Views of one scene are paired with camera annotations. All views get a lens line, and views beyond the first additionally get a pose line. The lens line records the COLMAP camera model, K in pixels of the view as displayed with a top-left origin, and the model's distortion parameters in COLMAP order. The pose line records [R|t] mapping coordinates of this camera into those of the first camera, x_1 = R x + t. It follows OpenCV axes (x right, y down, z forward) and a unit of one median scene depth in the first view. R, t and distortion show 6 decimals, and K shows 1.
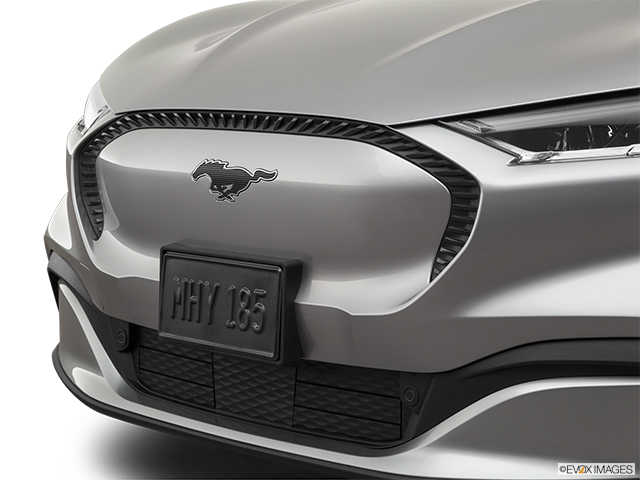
lens RADIAL K [[1666.2, 0, 318.3], [0, 1666.2, 241.9], [0, 0, 1]] dist [0.075458, 0.000000]
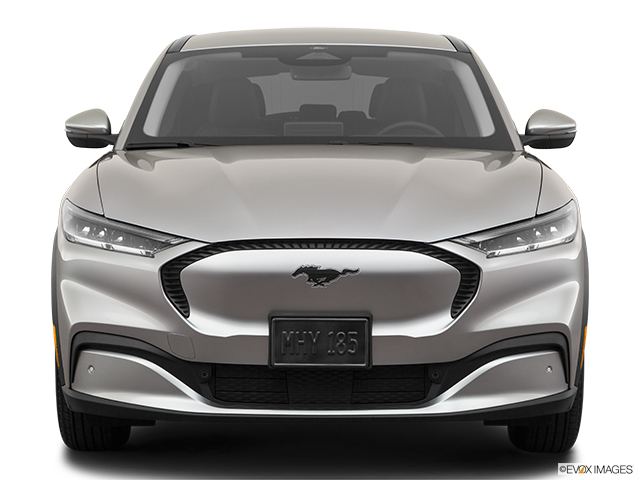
lens RADIAL K [[1666.2, 0, 318.6], [0, 1666.2, 240.2], [0, 0, 1]] dist [0.075458, 0.000000]
pose [[0.701903, -0.053923, 0.710228, -1.407985], [0.080895, 0.996713, -0.004272, -0.070144], [-0.707663, 0.060453, 0.703959, -0.318651]]
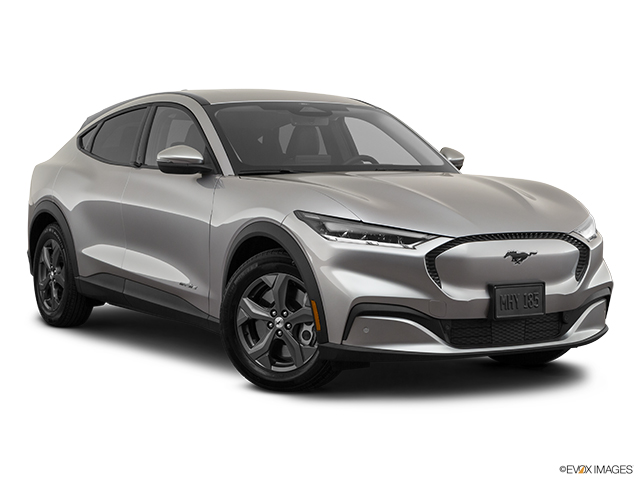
lens RADIAL K [[1225.9, 0, 318.6], [0, 1225.9, 238.2], [0, 0, 1]] dist [-0.004530, 0.000000]
pose [[0.244472, -0.067159, 0.967328, -2.199423], [0.103652, 0.993693, 0.042794, -0.197290], [-0.964101, 0.089804, 0.249891, 0.821953]]
